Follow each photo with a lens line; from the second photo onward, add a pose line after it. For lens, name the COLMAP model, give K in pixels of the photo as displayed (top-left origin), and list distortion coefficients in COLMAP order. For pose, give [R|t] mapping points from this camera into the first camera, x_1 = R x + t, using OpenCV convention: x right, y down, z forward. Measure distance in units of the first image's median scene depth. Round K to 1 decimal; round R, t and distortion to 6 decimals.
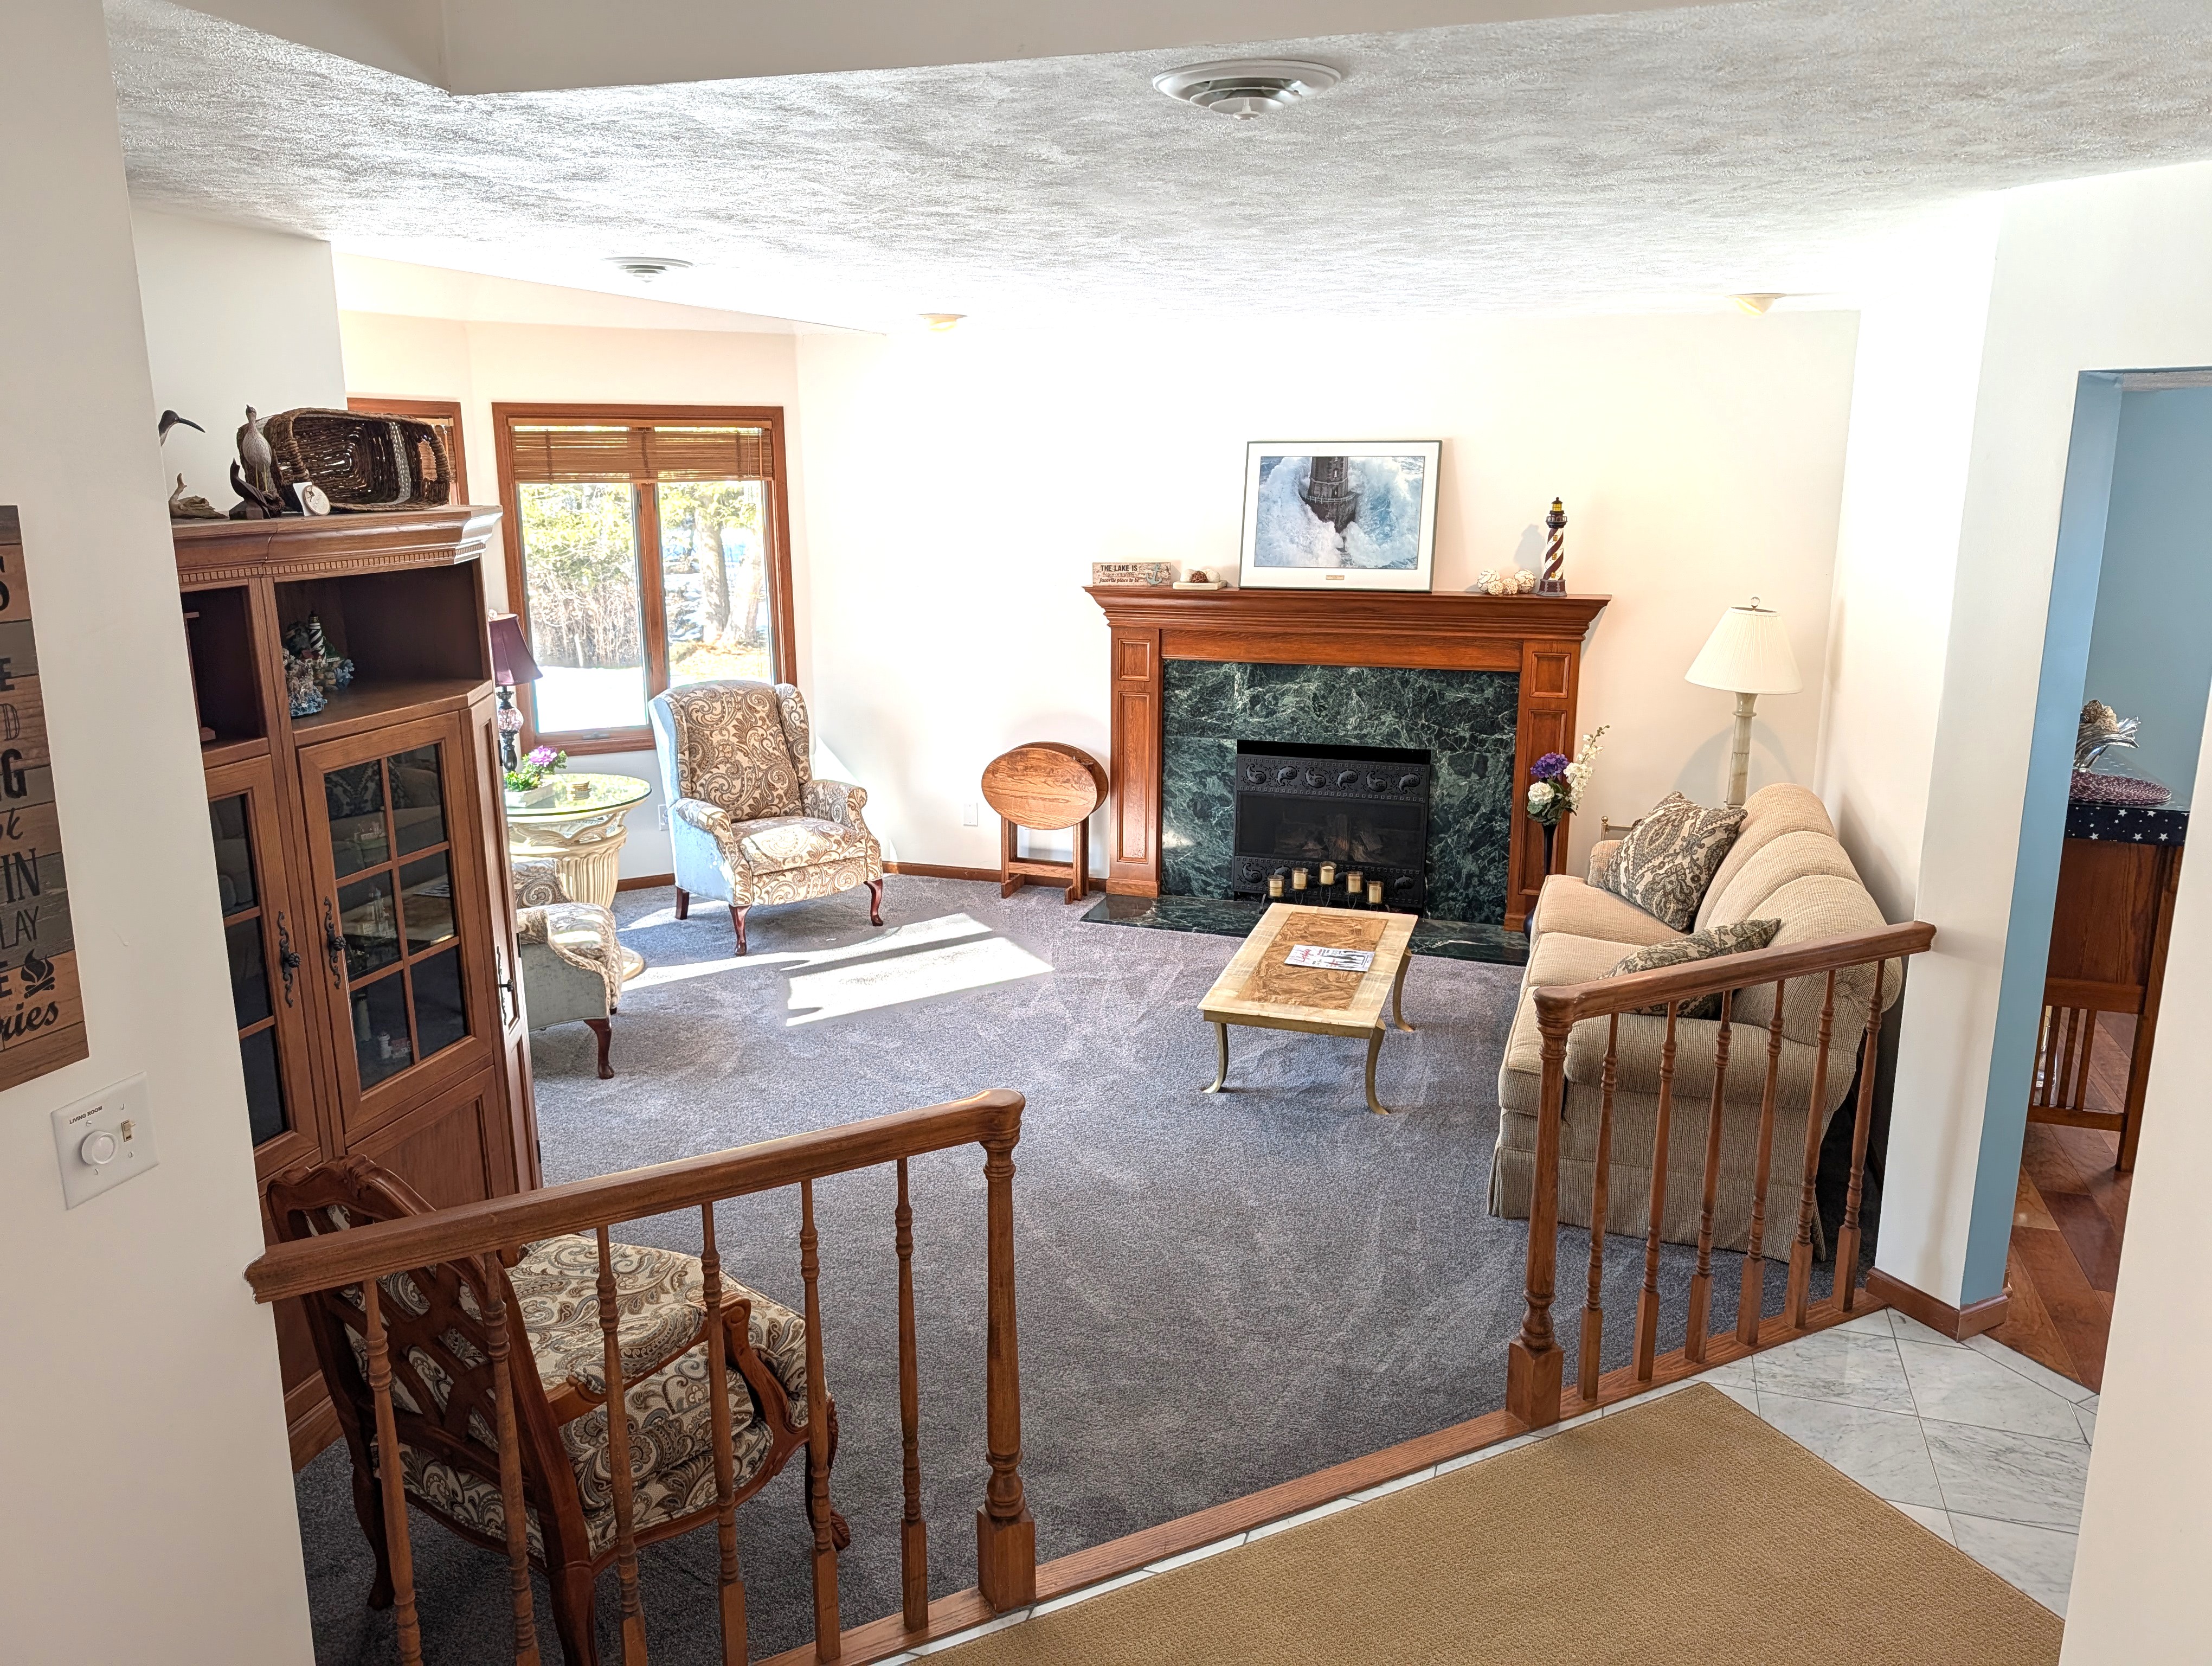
lens RADIAL K [[1603.1, 0, 1111.0], [0, 1603.1, 833.8], [0, 0, 1]] dist [0.036610, -0.032164]
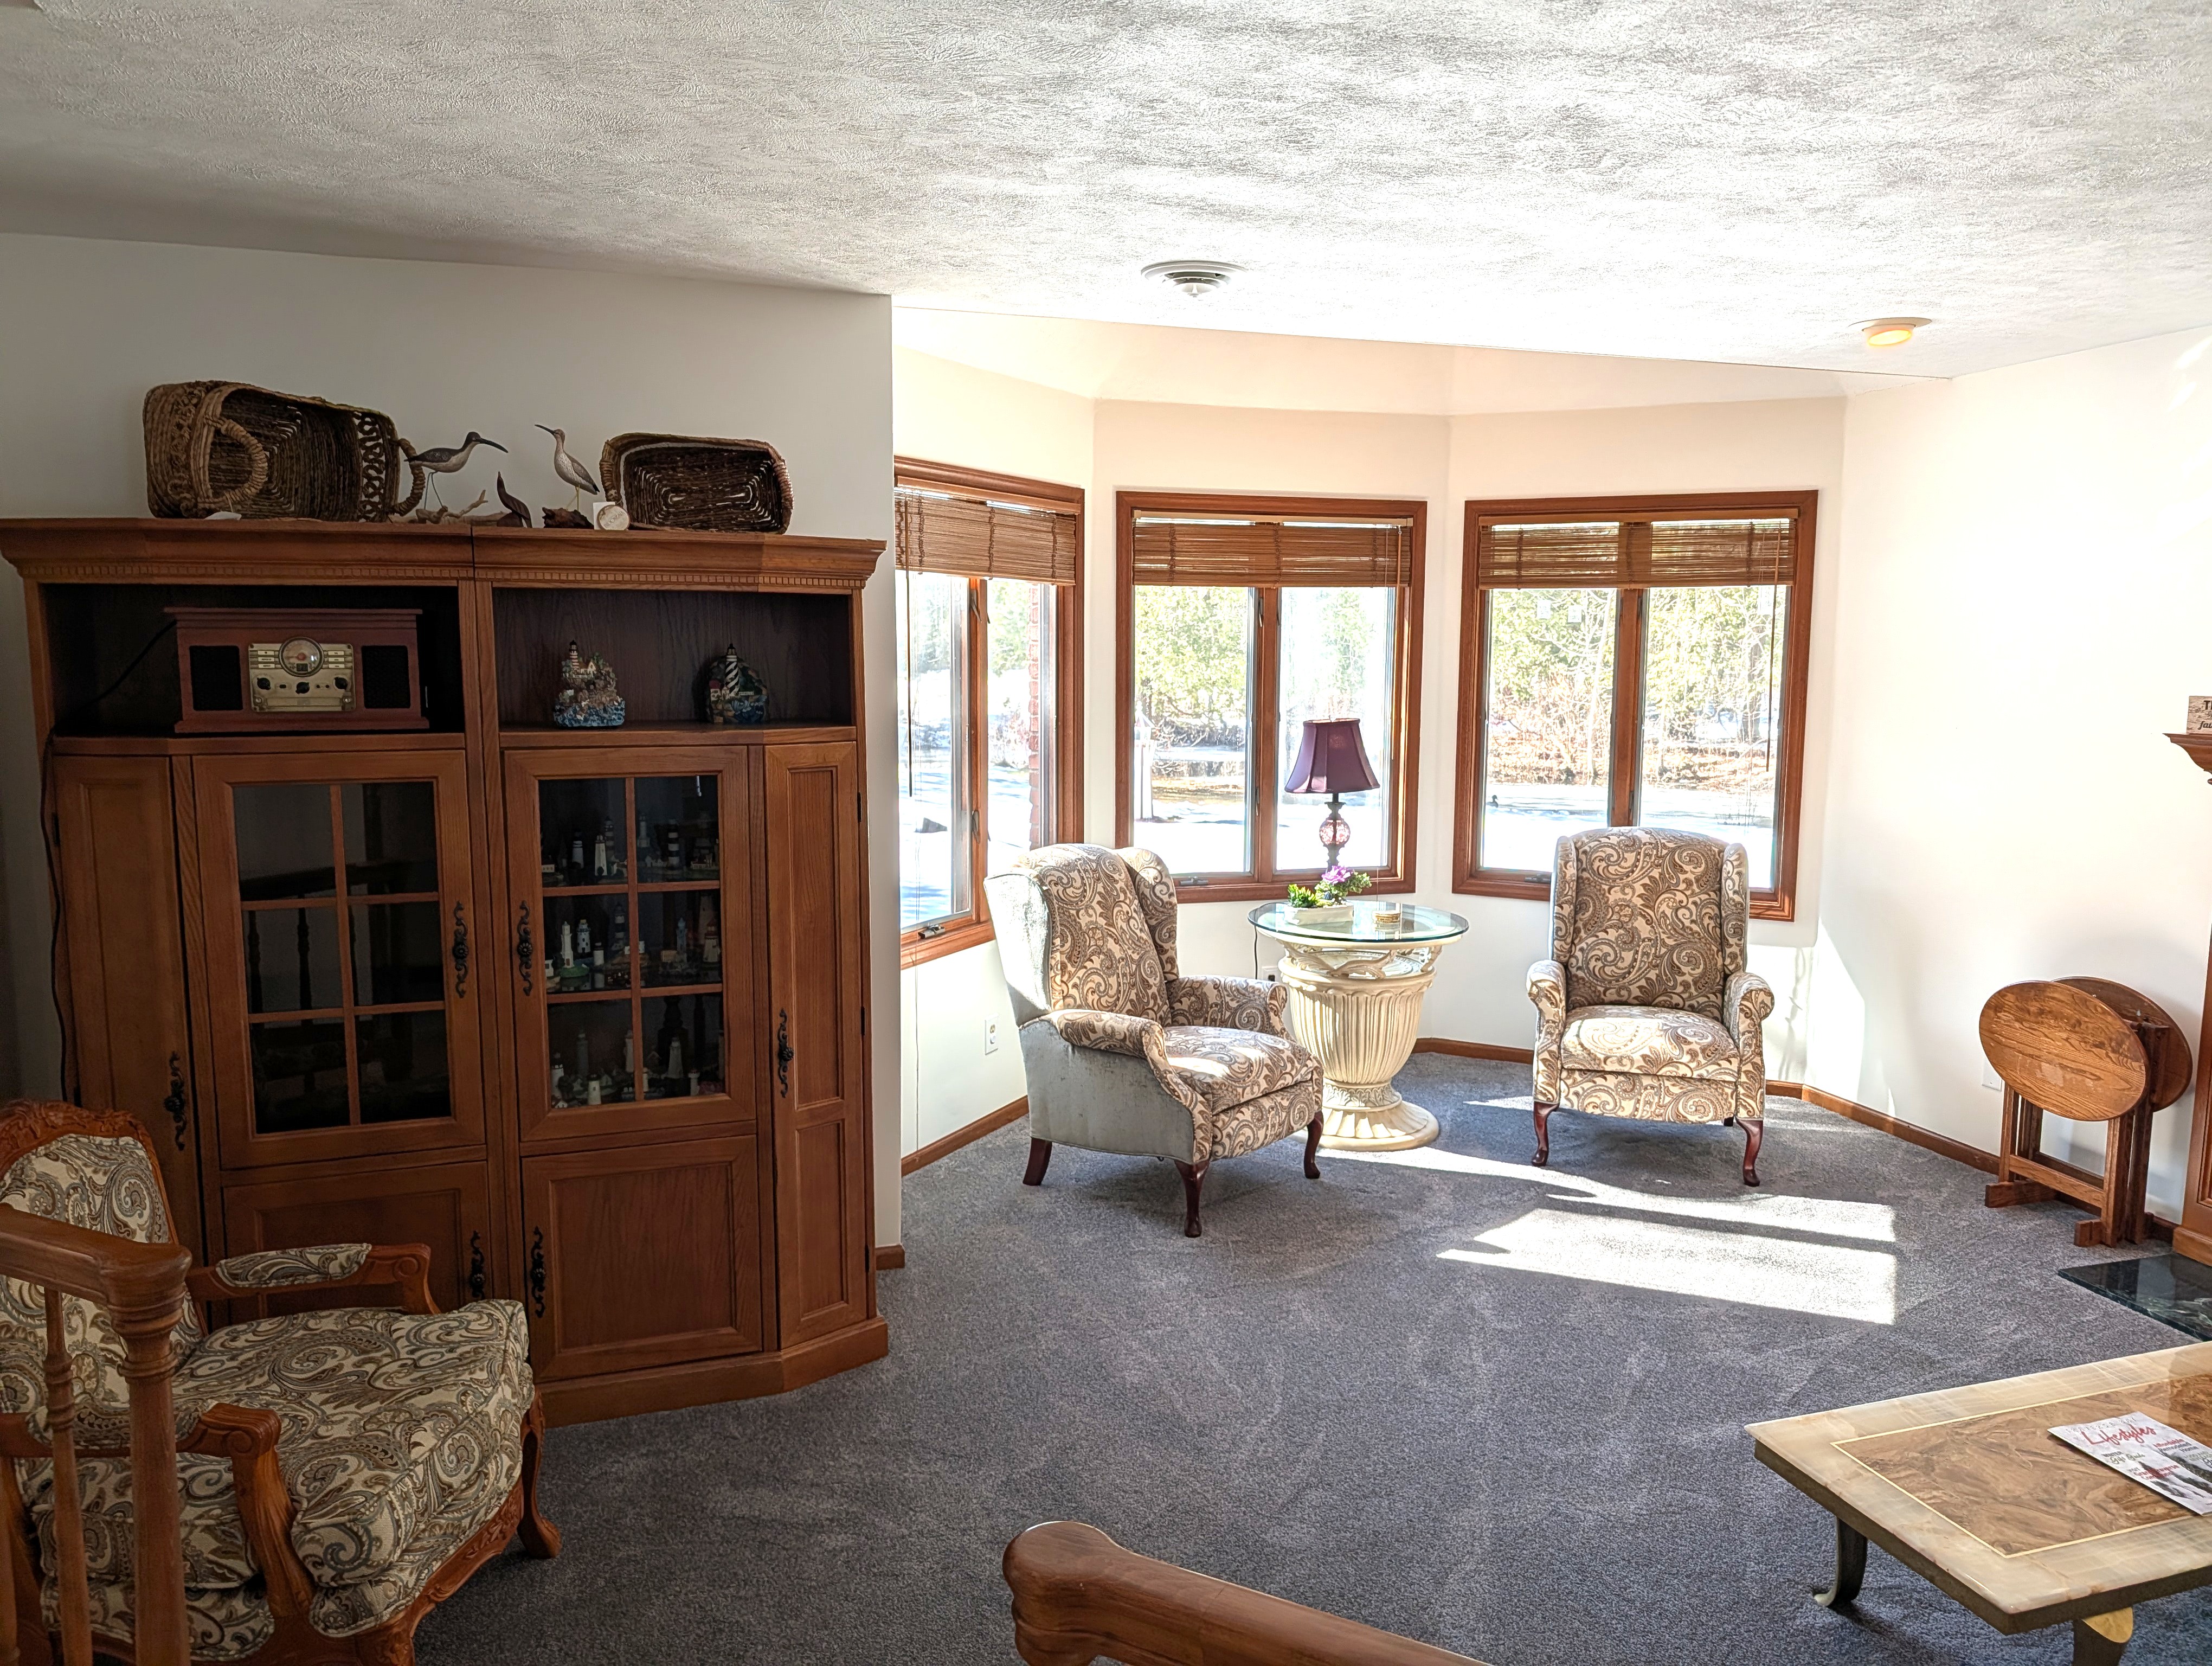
lens RADIAL K [[1603.1, 0, 1105.7], [0, 1603.1, 825.2], [0, 0, 1]] dist [0.036610, -0.032164]
pose [[0.576851, 0.102385, -0.810407, 0.260773], [-0.199247, 0.979783, -0.018041, -0.030028], [0.792176, 0.171878, 0.585589, 0.338327]]
